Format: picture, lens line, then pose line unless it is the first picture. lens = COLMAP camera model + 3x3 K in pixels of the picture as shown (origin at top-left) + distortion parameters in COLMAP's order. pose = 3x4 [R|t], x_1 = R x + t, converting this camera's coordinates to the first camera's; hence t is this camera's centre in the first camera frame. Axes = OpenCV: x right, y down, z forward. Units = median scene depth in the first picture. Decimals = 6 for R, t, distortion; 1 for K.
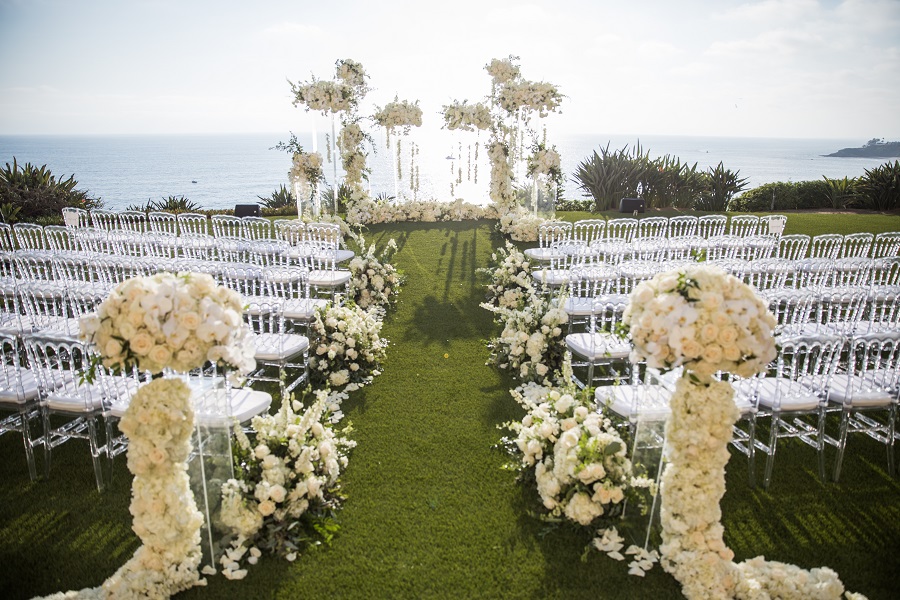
lens RADIAL K [[632.2, 0, 452.8], [0, 632.2, 303.7], [0, 0, 1]] dist [-0.087166, -0.000845]
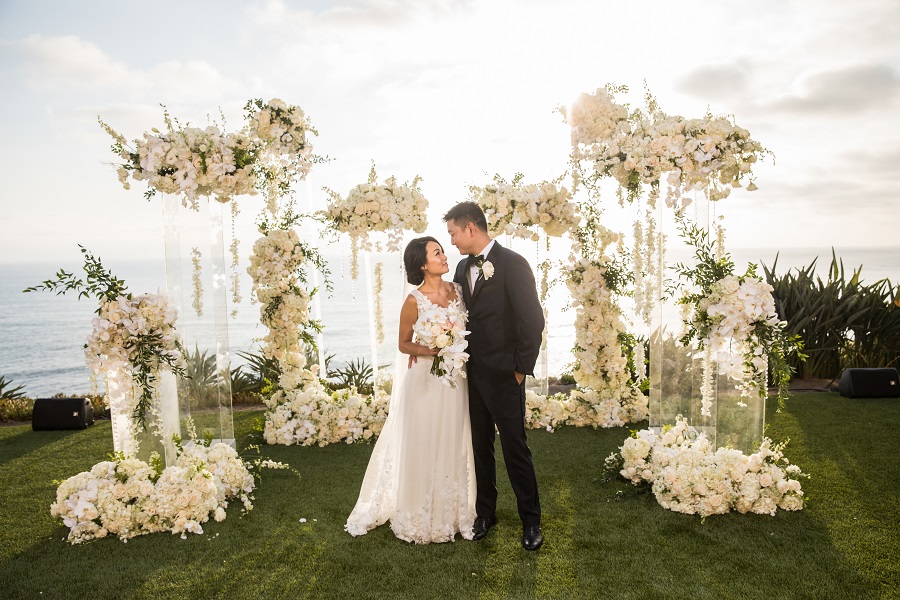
lens RADIAL K [[729.9, 0, 447.4], [0, 729.9, 301.1], [0, 0, 1]] dist [-0.029558, -0.003793]
pose [[0.999203, -0.020374, -0.034316, -0.016592], [0.013147, 0.979915, -0.198983, -0.123454], [0.037680, 0.198373, 0.979402, 0.479144]]
